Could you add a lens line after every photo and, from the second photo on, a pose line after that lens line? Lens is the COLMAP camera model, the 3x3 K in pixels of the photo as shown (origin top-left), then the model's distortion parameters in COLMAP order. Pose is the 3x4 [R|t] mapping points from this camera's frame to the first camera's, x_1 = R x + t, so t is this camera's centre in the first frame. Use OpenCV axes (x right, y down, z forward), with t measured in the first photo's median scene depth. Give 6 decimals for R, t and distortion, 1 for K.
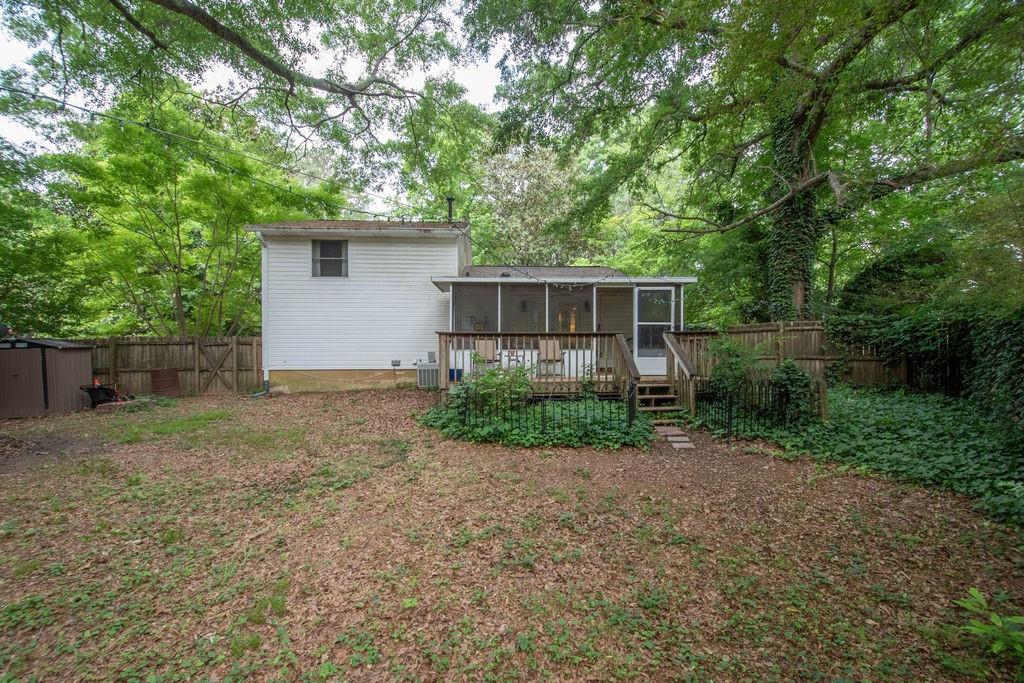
lens RADIAL K [[449.8, 0, 515.1], [0, 449.8, 353.5], [0, 0, 1]] dist [0.014186, -0.020805]
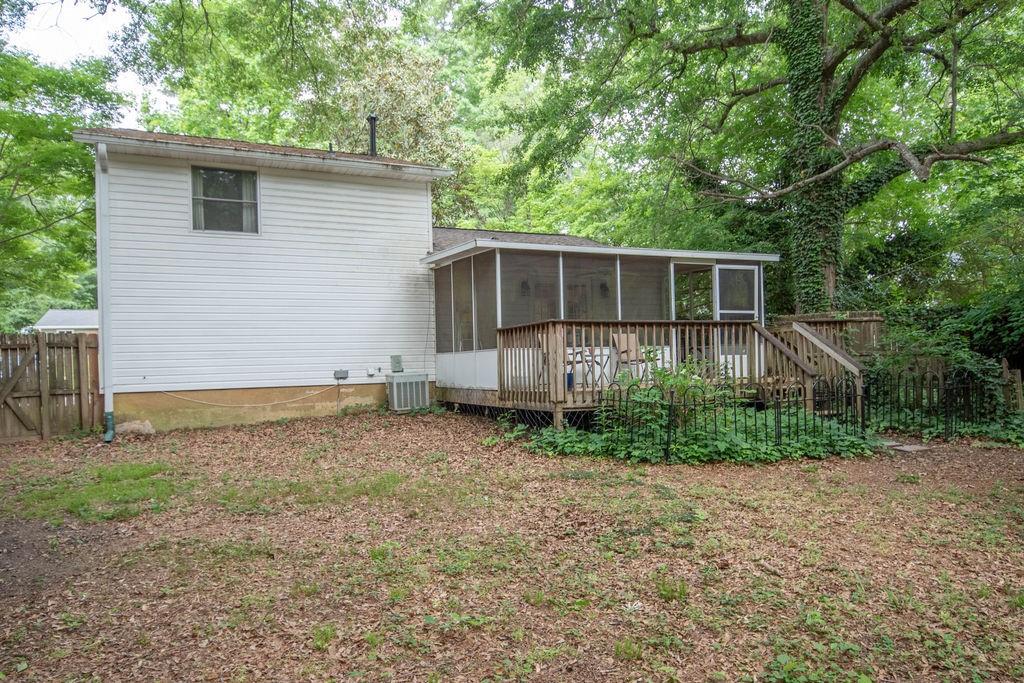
lens RADIAL K [[681.0, 0, 515.0], [0, 681.0, 354.5], [0, 0, 1]] dist [0.019780, -0.018111]
pose [[0.930352, -0.015951, 0.366320, -0.390609], [0.022552, 0.999651, -0.013748, 0.011915], [-0.365973, 0.021052, 0.930387, 0.033717]]
